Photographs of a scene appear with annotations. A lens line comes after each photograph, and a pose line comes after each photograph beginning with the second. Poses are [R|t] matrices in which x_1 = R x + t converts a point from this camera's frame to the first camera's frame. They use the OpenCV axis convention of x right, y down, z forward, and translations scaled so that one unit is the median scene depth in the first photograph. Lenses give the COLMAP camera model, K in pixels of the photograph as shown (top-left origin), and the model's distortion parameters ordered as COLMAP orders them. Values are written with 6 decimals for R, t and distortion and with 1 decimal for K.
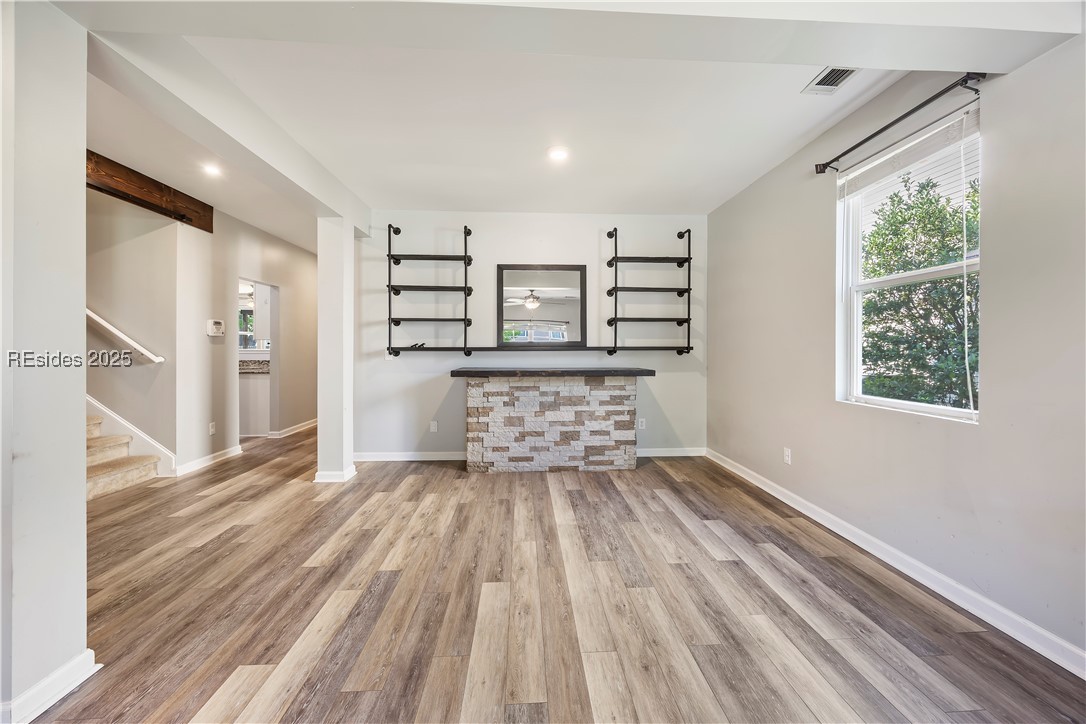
lens RADIAL K [[420.0, 0, 542.5], [0, 420.0, 350.6], [0, 0, 1]] dist [-0.002738, 0.000083]
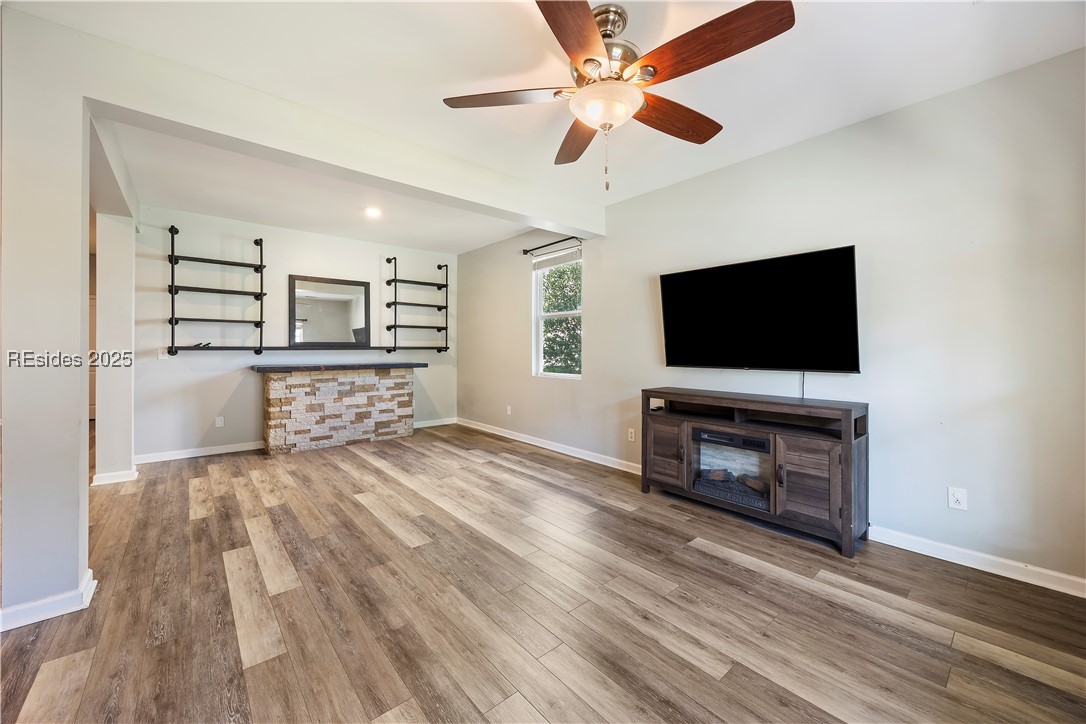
lens RADIAL K [[420.0, 0, 544.3], [0, 420.0, 356.2], [0, 0, 1]] dist [-0.002738, 0.000083]
pose [[0.794954, -0.009805, 0.606590, -0.274788], [0.001487, 0.999898, 0.014214, 0.002744], [-0.606667, -0.010397, 0.794888, -0.365799]]
